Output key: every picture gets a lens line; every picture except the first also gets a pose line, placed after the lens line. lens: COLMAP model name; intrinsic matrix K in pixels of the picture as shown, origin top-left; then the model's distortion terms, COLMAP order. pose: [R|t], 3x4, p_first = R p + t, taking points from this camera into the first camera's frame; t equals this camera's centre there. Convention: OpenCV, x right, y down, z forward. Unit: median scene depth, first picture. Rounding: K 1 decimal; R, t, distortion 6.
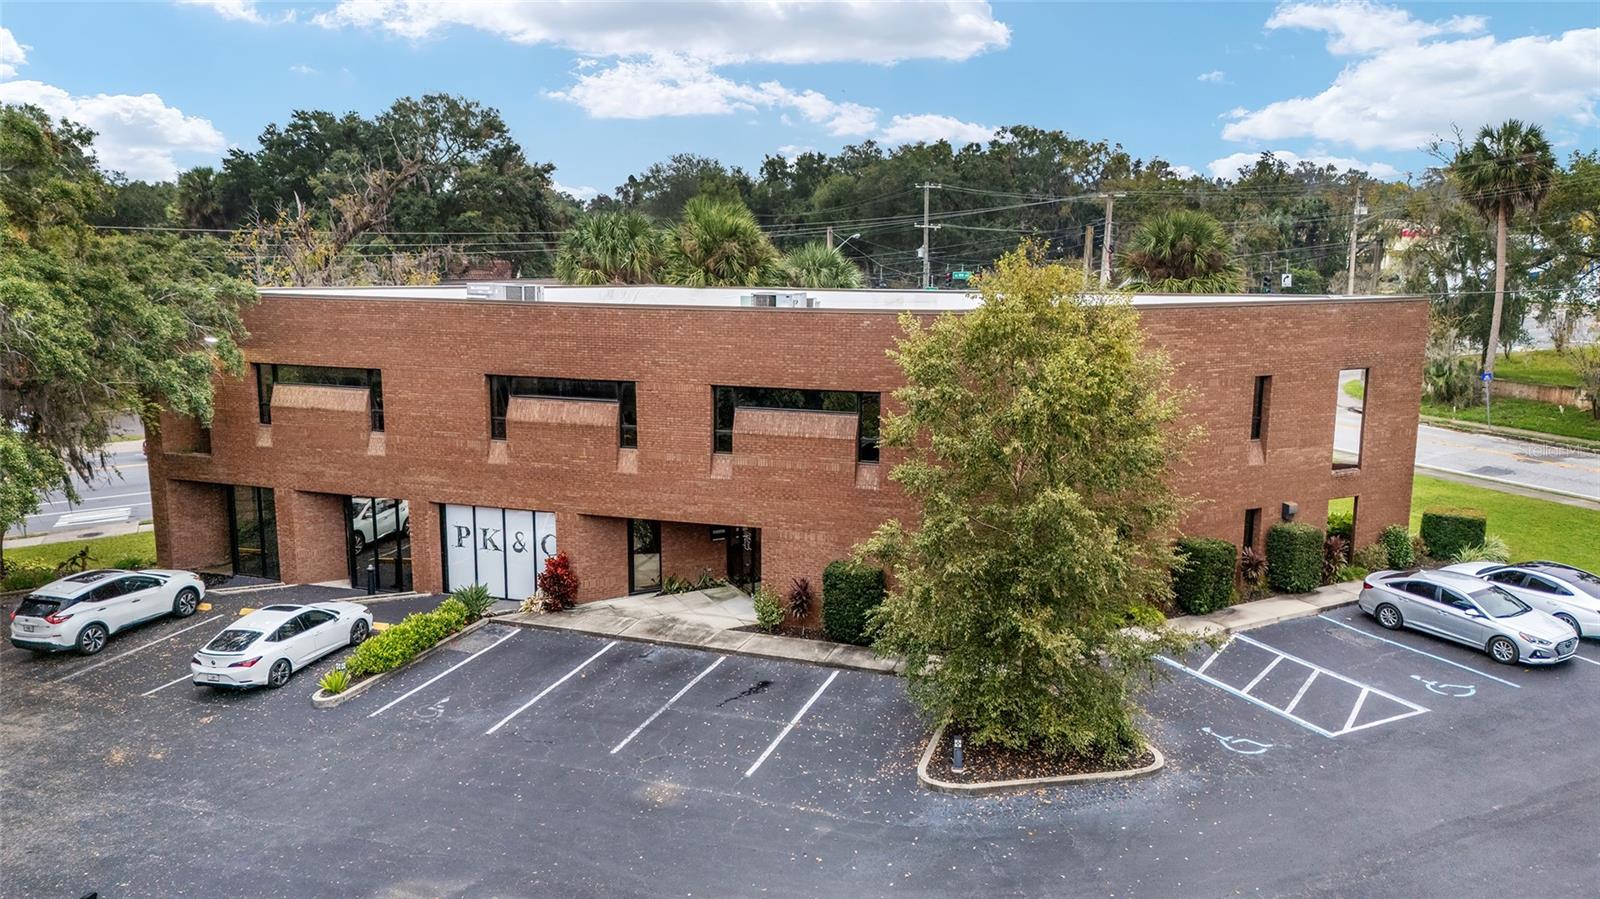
lens RADIAL K [[1184.8, 0, 800.0], [0, 1184.8, 449.5], [0, 0, 1]] dist [0.024648, -0.002071]
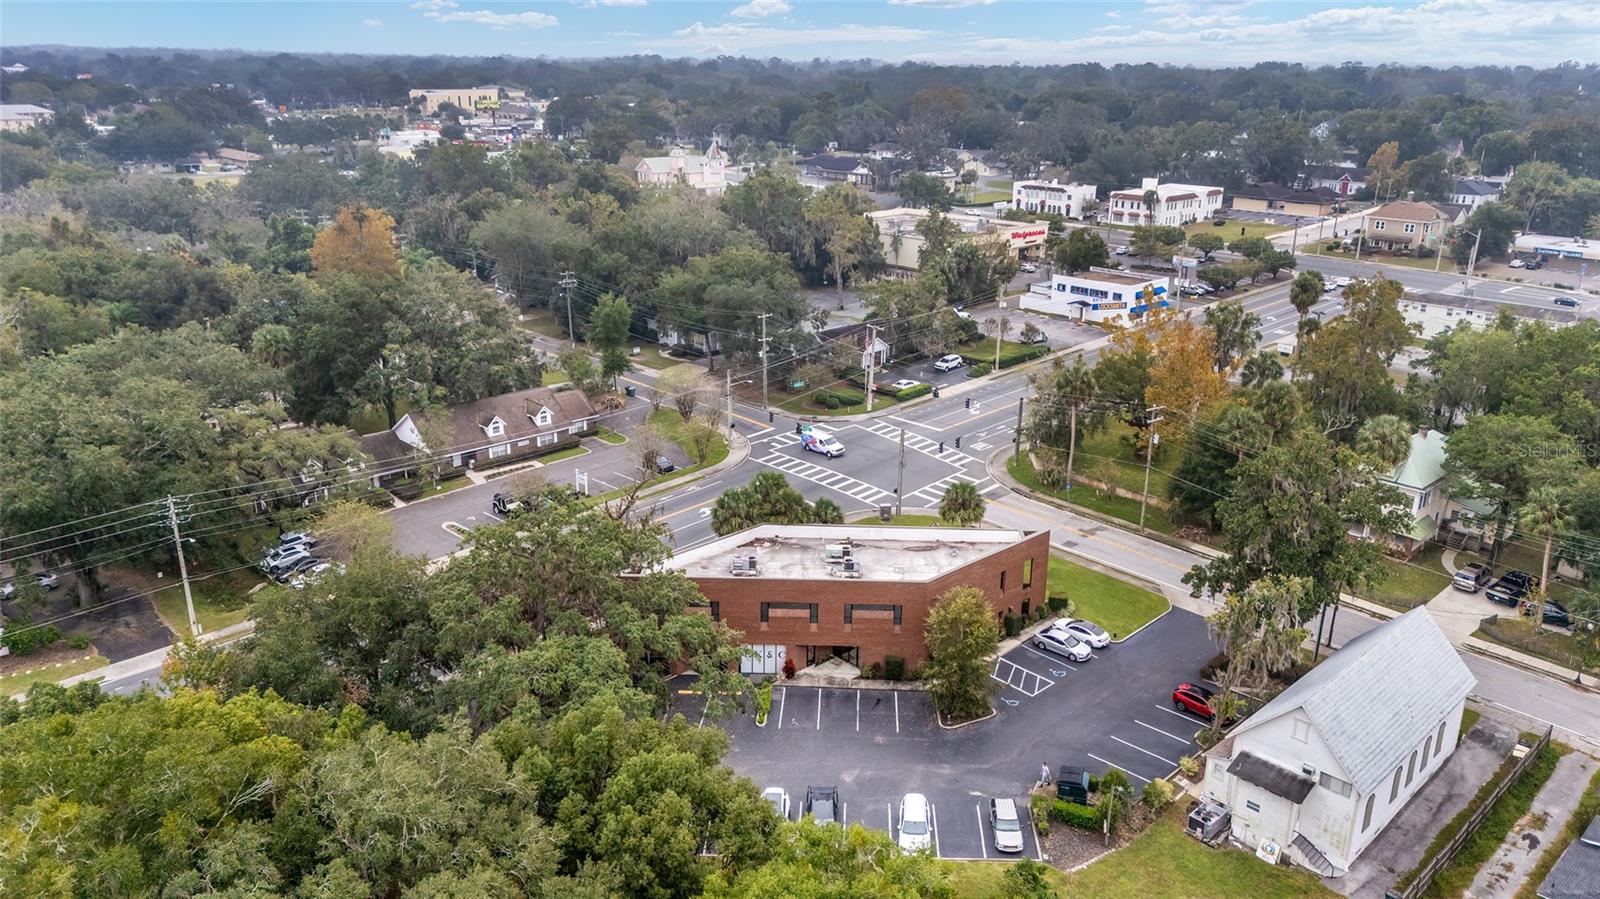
lens RADIAL K [[1182.8, 0, 800.0], [0, 1182.8, 449.5], [0, 0, 1]] dist [0.053123, -0.000611]
pose [[0.954829, -0.085756, 0.284513, -0.980206], [0.040695, 0.986169, 0.160670, -0.905817], [-0.294356, -0.141834, 0.945113, -1.737956]]
